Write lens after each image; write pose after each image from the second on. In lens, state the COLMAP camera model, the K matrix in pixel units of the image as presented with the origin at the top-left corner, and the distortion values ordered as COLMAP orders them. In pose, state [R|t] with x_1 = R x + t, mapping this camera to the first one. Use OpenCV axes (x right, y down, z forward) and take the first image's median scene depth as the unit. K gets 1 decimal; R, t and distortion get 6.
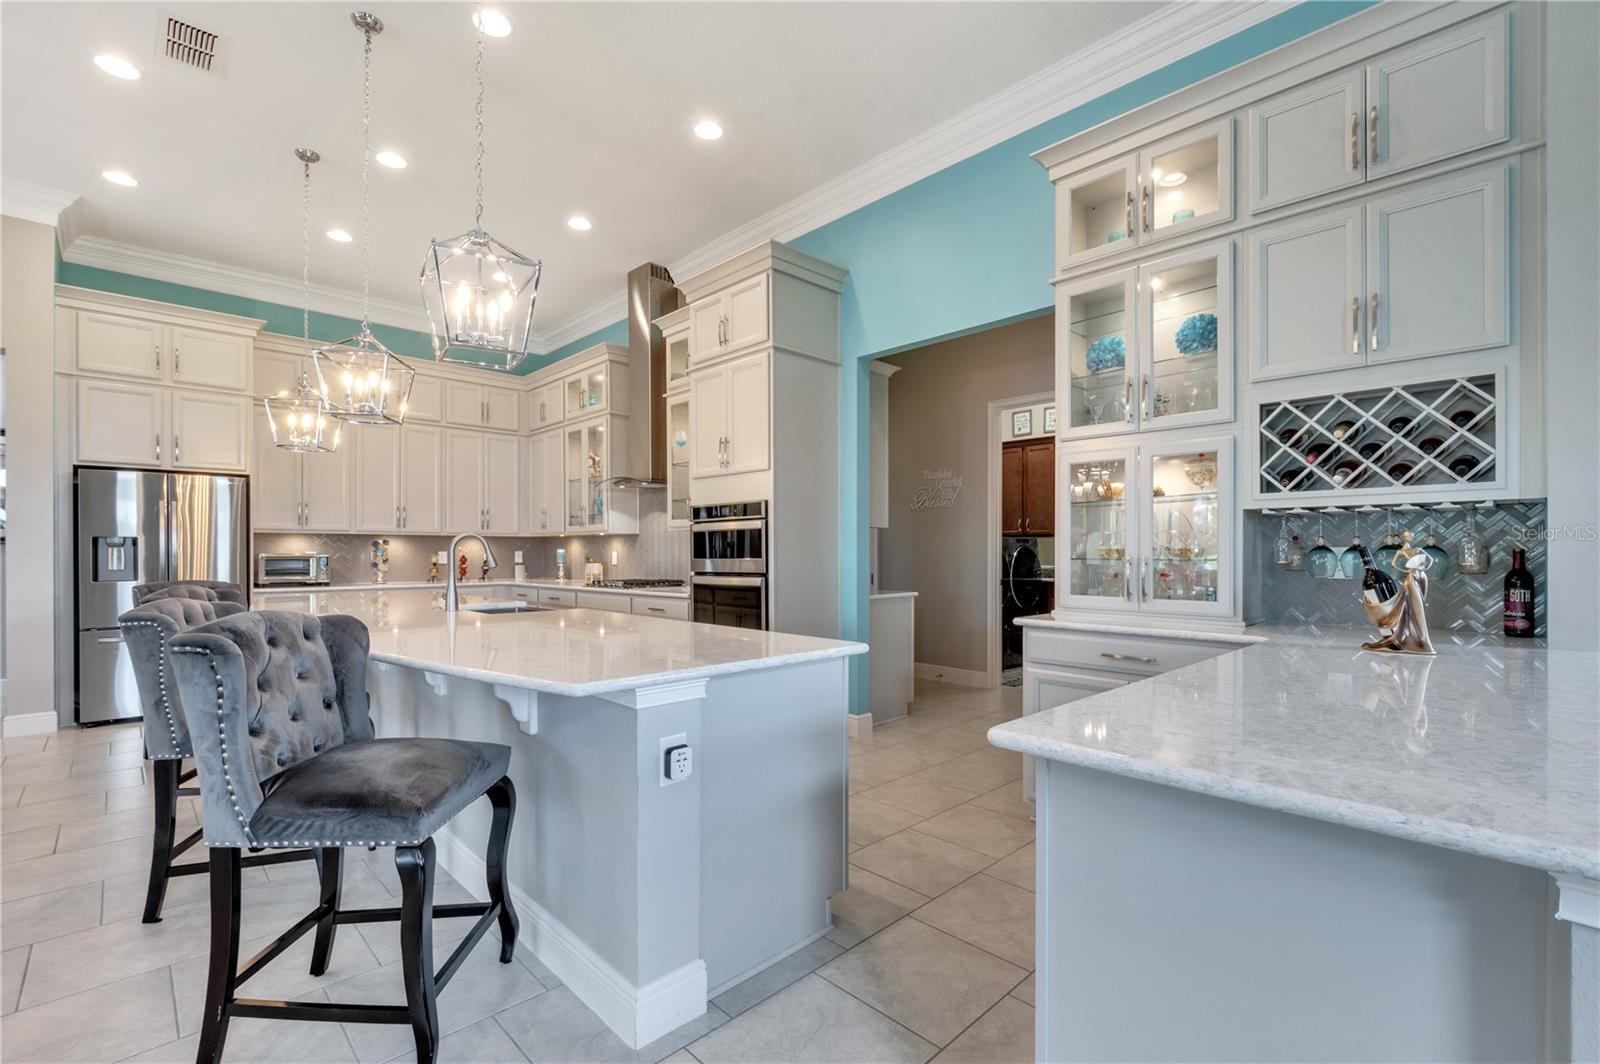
lens RADIAL K [[708.4, 0, 793.6], [0, 708.4, 548.6], [0, 0, 1]] dist [-0.003026, -0.000429]
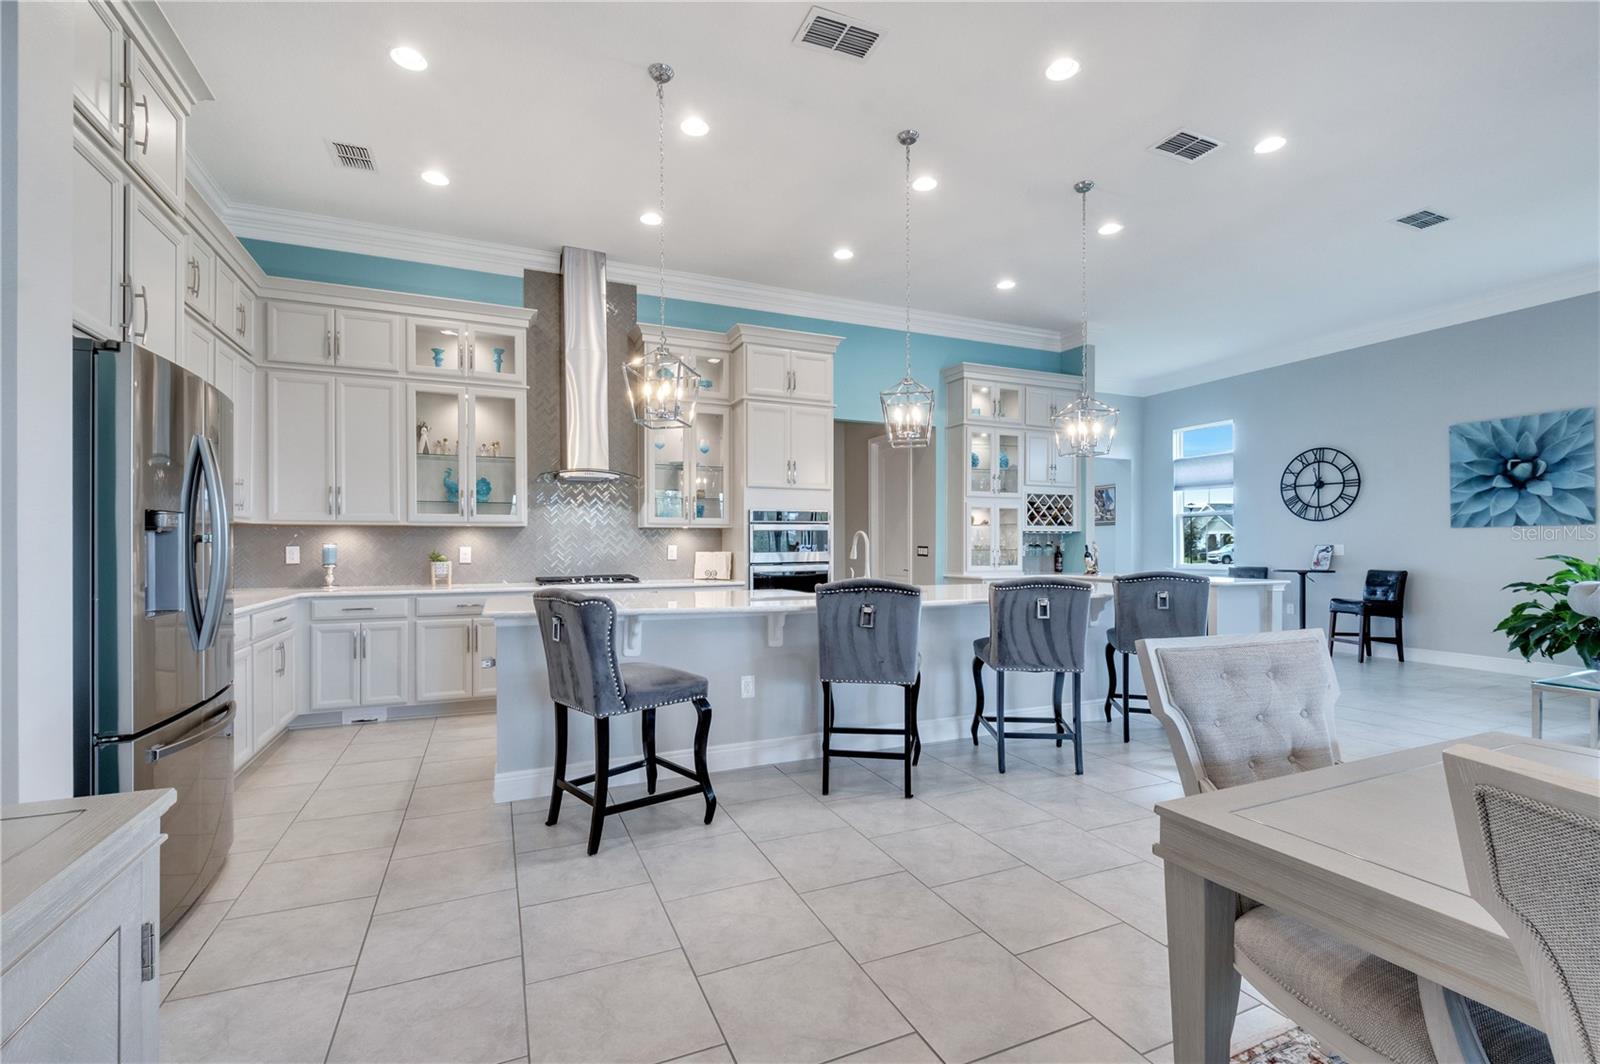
lens RADIAL K [[708.4, 0, 804.2], [0, 708.4, 546.9], [0, 0, 1]] dist [-0.003026, -0.000429]
pose [[0.344862, 0.002934, 0.938649, -1.704964], [-0.002501, 0.999994, -0.002207, 0.009352], [-0.938650, -0.001587, 0.344867, 0.662669]]
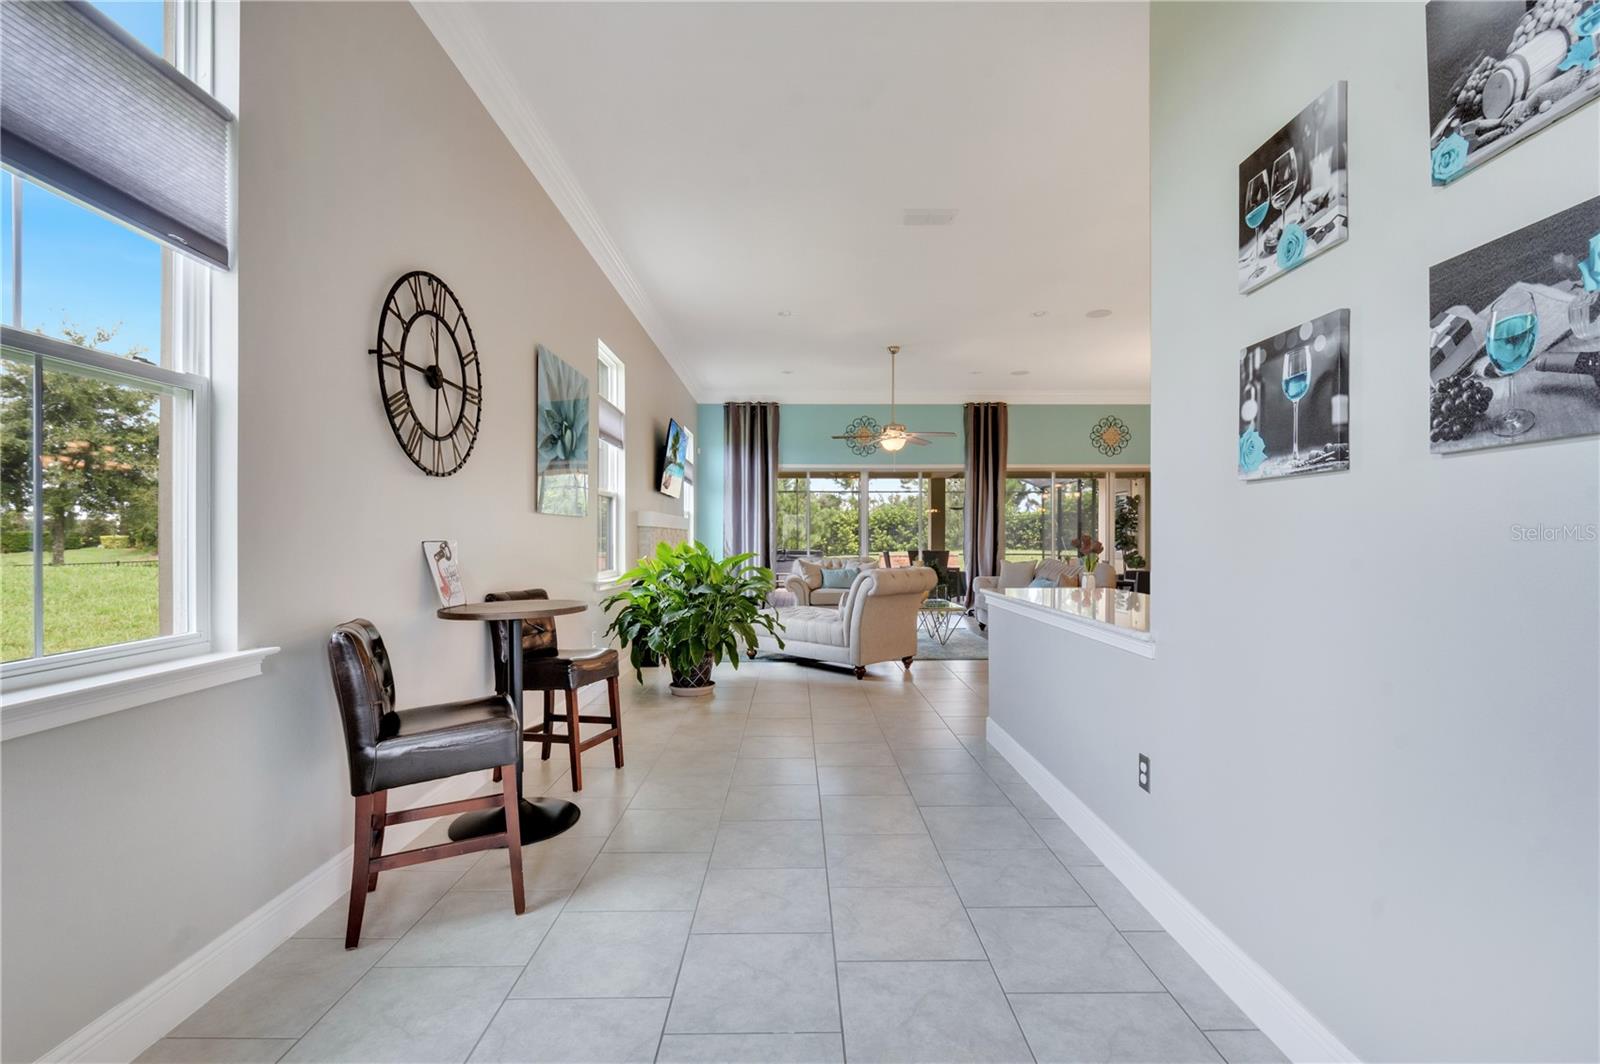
lens RADIAL K [[708.4, 0, 797.5], [0, 708.4, 536.0], [0, 0, 1]] dist [-0.003026, -0.000429]
pose [[-0.697394, -0.001479, -0.716686, 1.331655], [0.003858, 0.999976, -0.005817, -0.006212], [0.716677, -0.006821, -0.697372, 0.781829]]
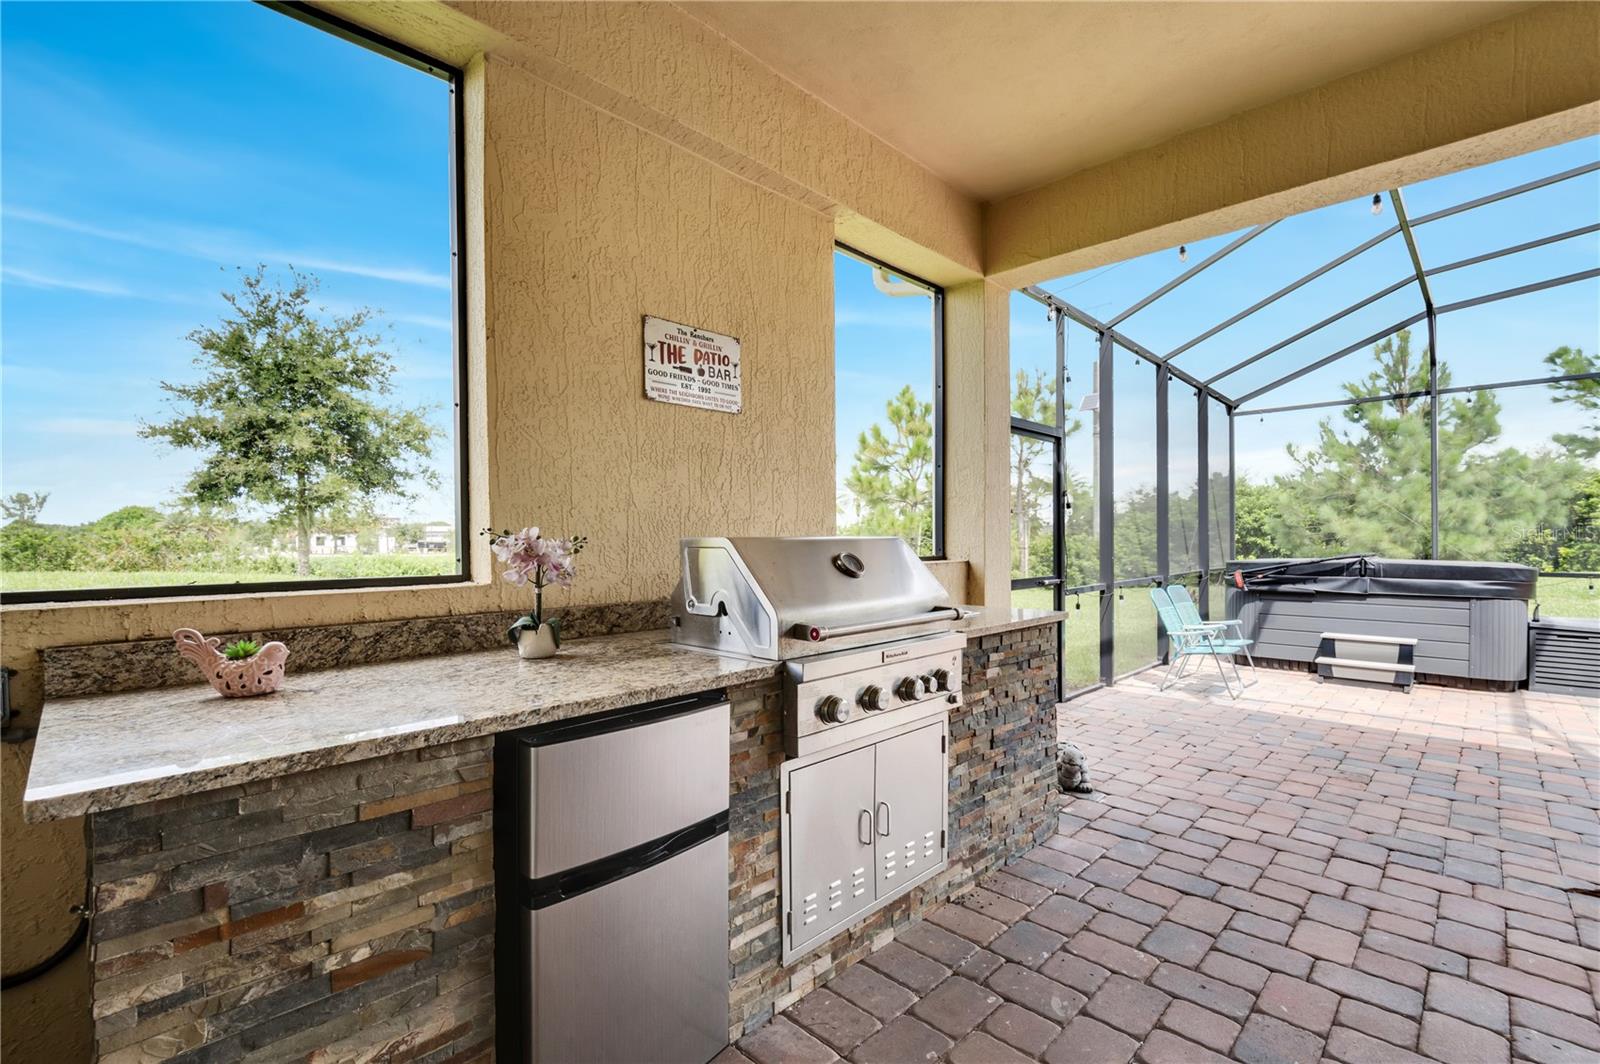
lens RADIAL K [[708.4, 0, 786.8], [0, 708.4, 536.4], [0, 0, 1]] dist [-0.003026, -0.000429]
pose [[-0.999906, 0.008263, -0.010919, -1.201248], [0.008358, 0.999928, -0.008656, 0.012399], [0.010847, -0.008747, -0.999903, -1.464878]]
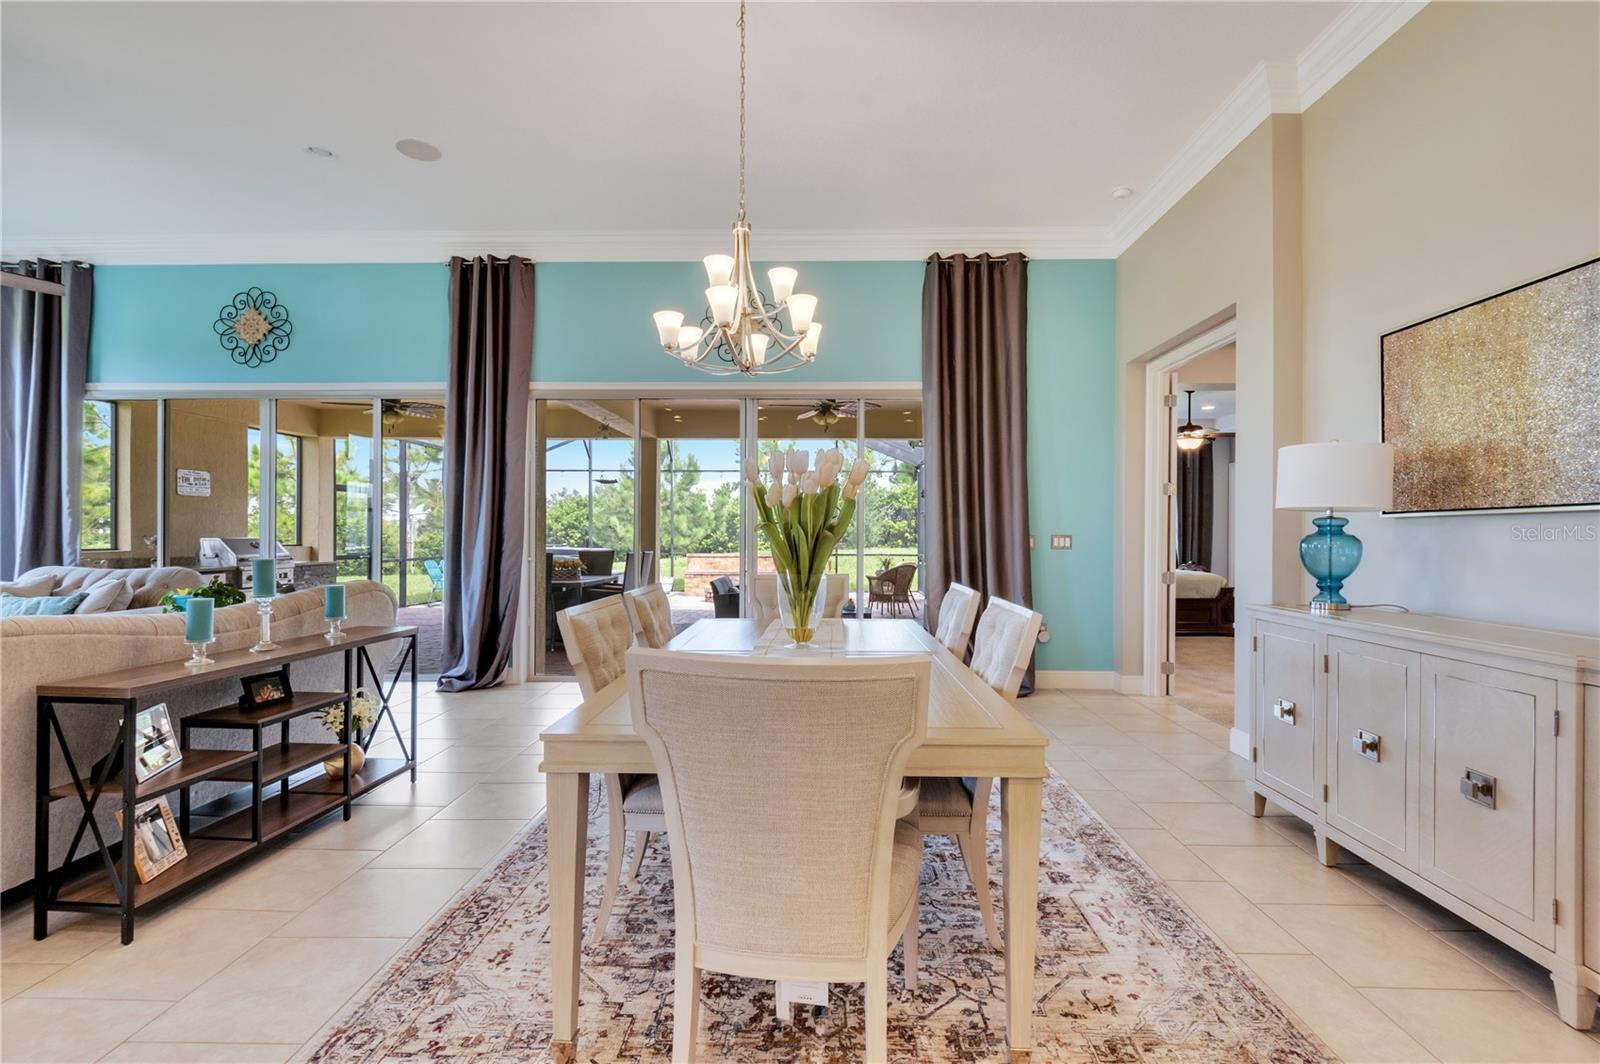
lens RADIAL K [[708.4, 0, 798.4], [0, 708.4, 538.0], [0, 0, 1]] dist [-0.003026, -0.000429]
pose [[-0.717062, 0.001950, -0.697007, -0.924848], [0.000413, 0.999997, 0.002374, 0.004088], [0.697010, 0.001414, -0.717060, 0.798405]]
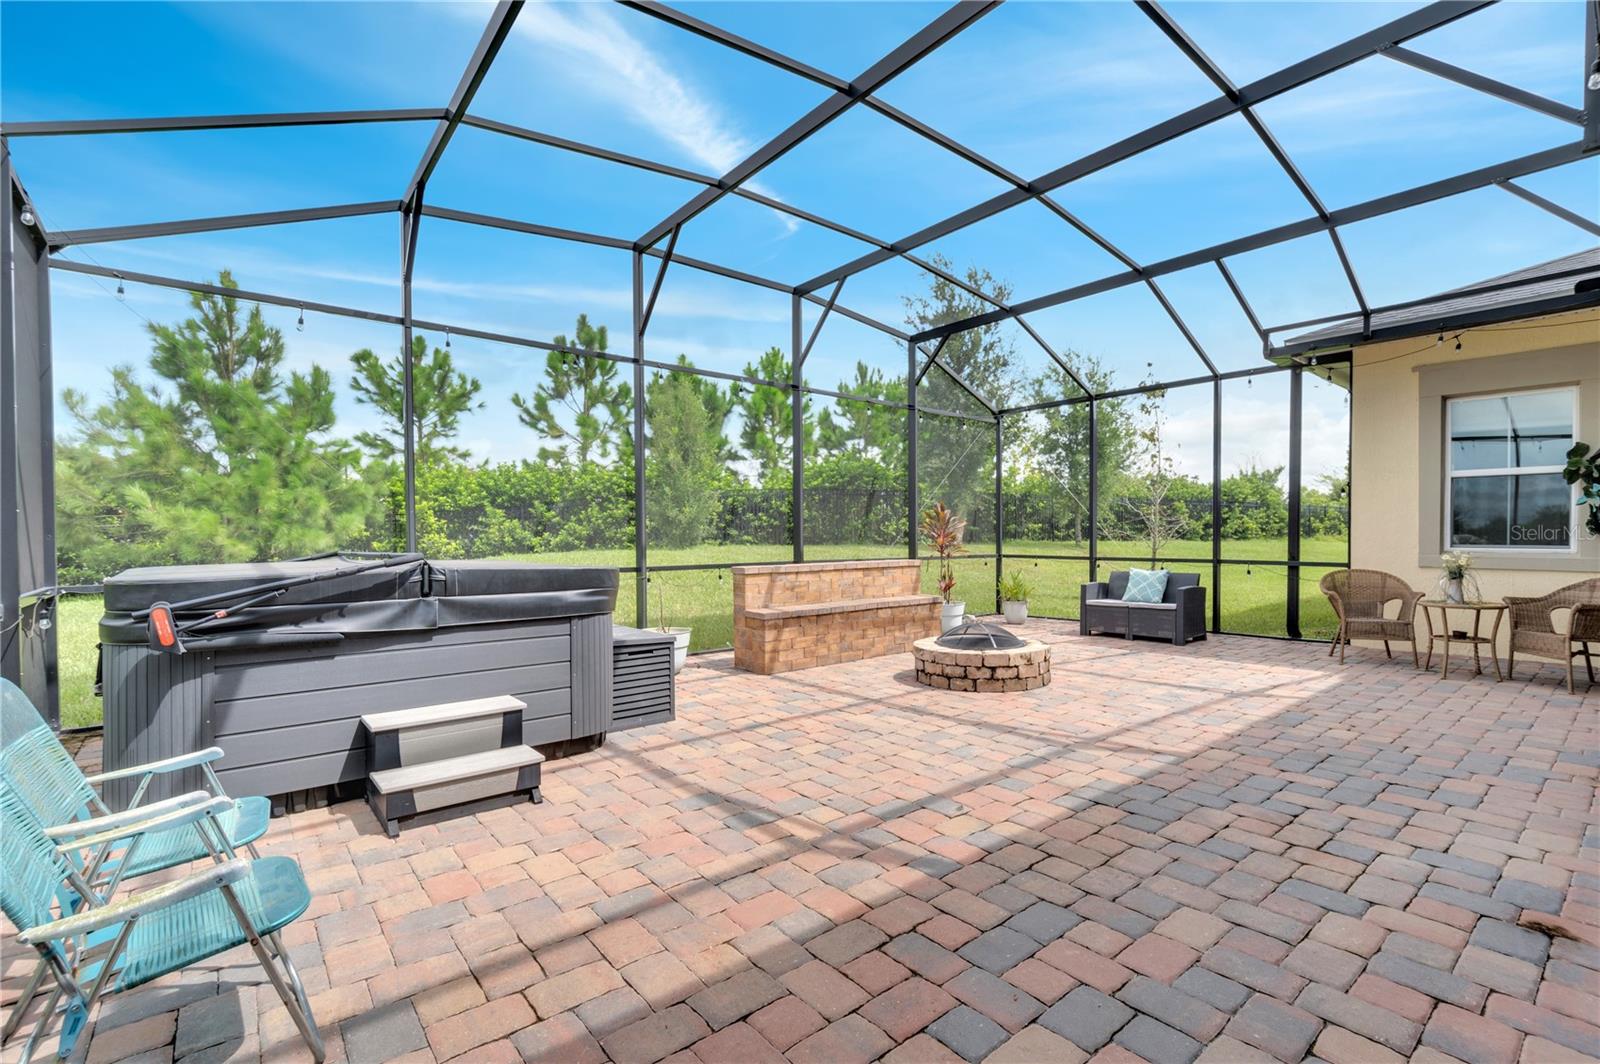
lens RADIAL K [[708.4, 0, 806.9], [0, 708.4, 545.6], [0, 0, 1]] dist [-0.003026, -0.000429]
pose [[-0.087001, 0.020826, -0.995990, -1.819535], [0.004965, 0.999778, 0.020472, 0.026695], [0.996196, -0.003164, -0.087085, -2.734677]]
